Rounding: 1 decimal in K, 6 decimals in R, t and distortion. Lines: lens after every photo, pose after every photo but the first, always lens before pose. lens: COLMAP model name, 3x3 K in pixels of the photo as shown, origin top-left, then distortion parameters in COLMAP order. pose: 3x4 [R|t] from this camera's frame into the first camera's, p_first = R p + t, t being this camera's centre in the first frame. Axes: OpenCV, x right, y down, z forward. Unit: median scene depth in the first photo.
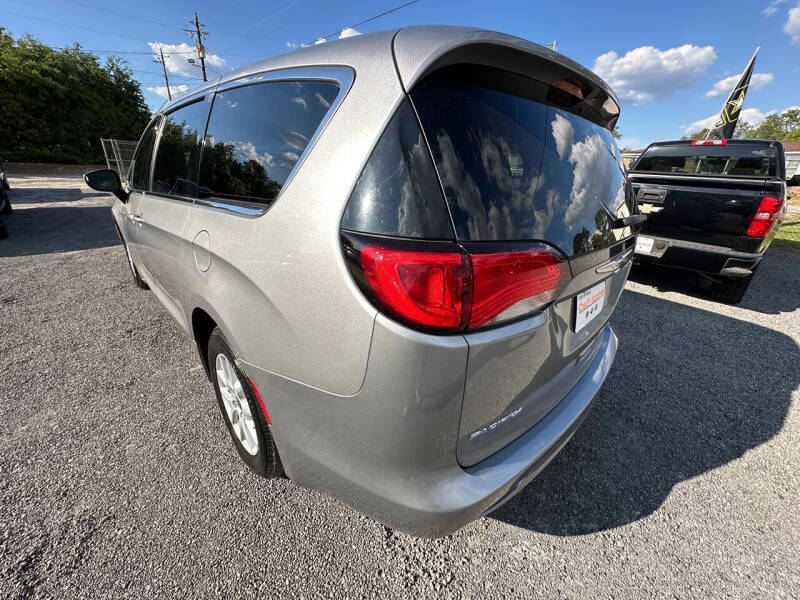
lens RADIAL K [[318.7, 0, 400.0], [0, 318.7, 300.0], [0, 0, 1]] dist [-0.002743, 0.000461]
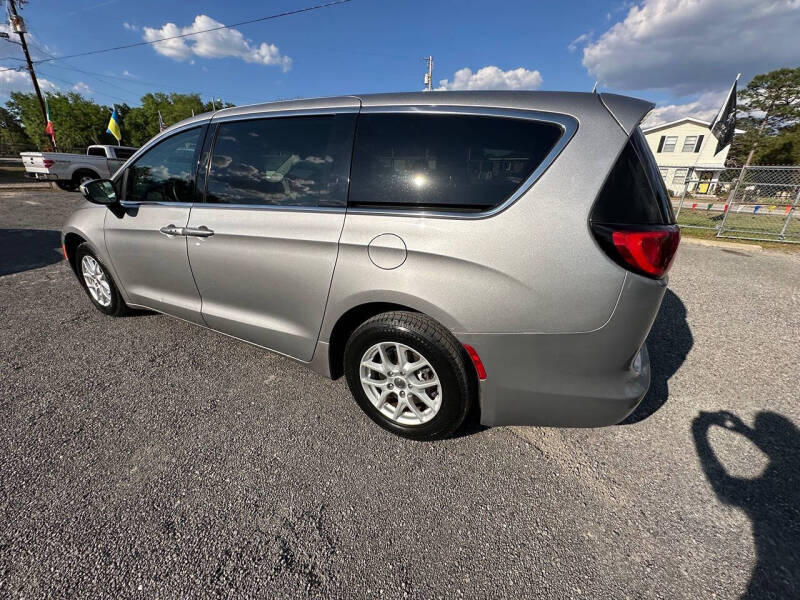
lens RADIAL K [[318.7, 0, 400.0], [0, 318.7, 300.0], [0, 0, 1]] dist [-0.002743, 0.000461]
pose [[0.947722, -0.123179, 0.294364, -0.677270], [0.125210, 0.992058, 0.012011, 0.009754], [-0.293506, 0.025474, 0.955618, -0.088594]]
